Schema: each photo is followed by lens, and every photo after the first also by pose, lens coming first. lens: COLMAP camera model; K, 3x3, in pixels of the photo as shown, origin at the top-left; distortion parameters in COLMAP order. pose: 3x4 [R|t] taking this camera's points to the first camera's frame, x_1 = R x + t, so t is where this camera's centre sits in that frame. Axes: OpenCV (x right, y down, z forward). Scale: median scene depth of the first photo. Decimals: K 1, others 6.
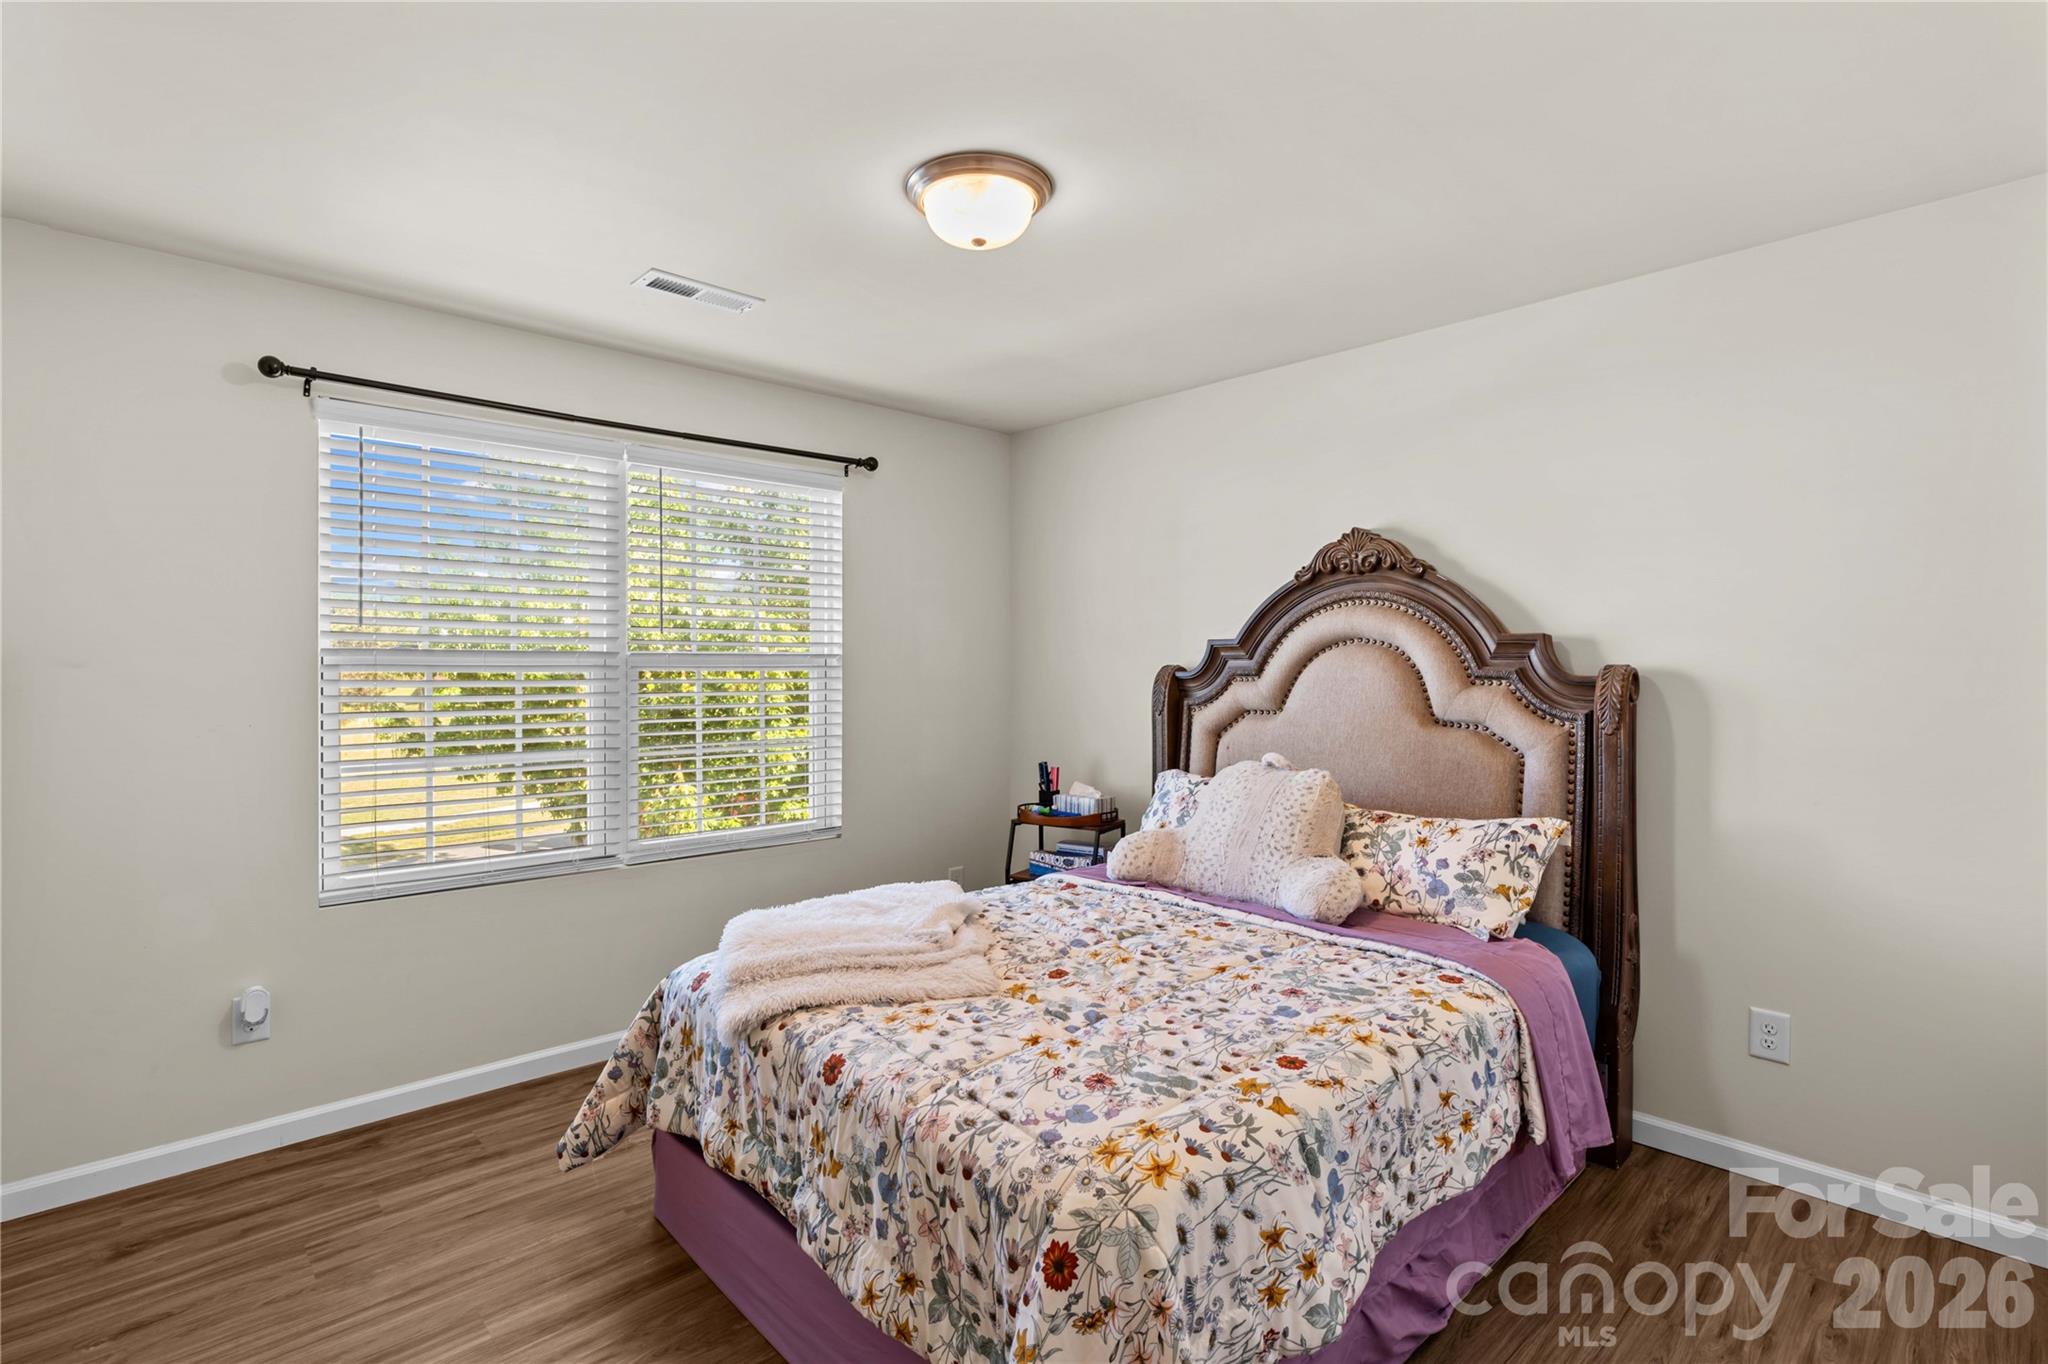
lens RADIAL K [[958.9, 0, 1043.6], [0, 958.9, 684.3], [0, 0, 1]] dist [-0.009848, 0.000296]
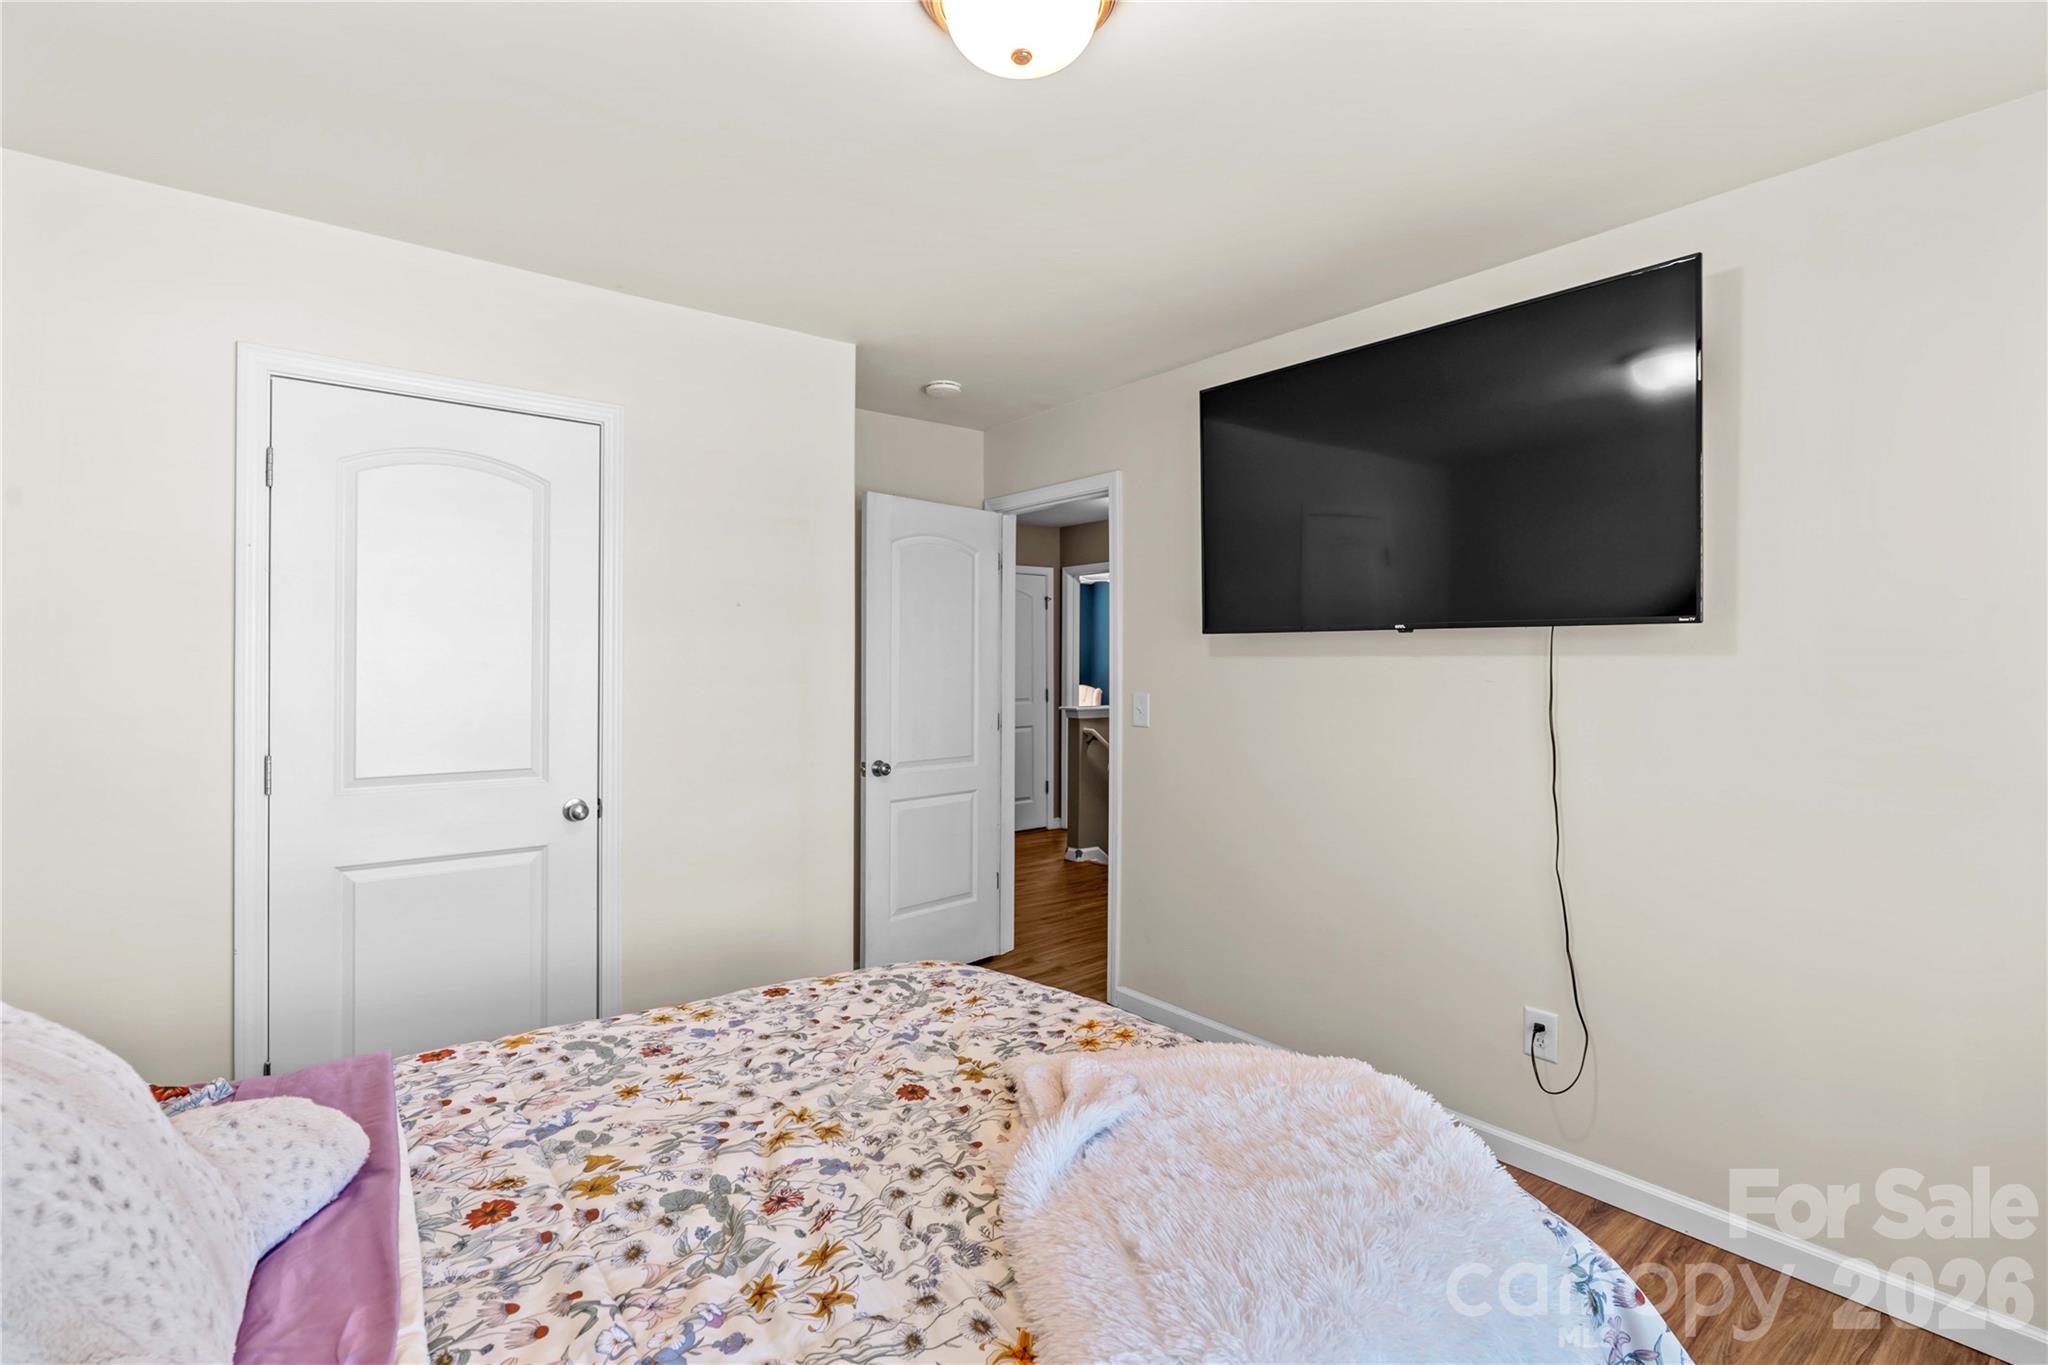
lens RADIAL K [[958.9, 0, 1043.6], [0, 958.9, 684.8], [0, 0, 1]] dist [-0.009848, 0.000296]
pose [[-0.995698, -0.001061, 0.092649, -0.159467], [0.002947, 0.999066, 0.043115, -0.034307], [-0.092608, 0.043203, -0.994765, 1.838214]]
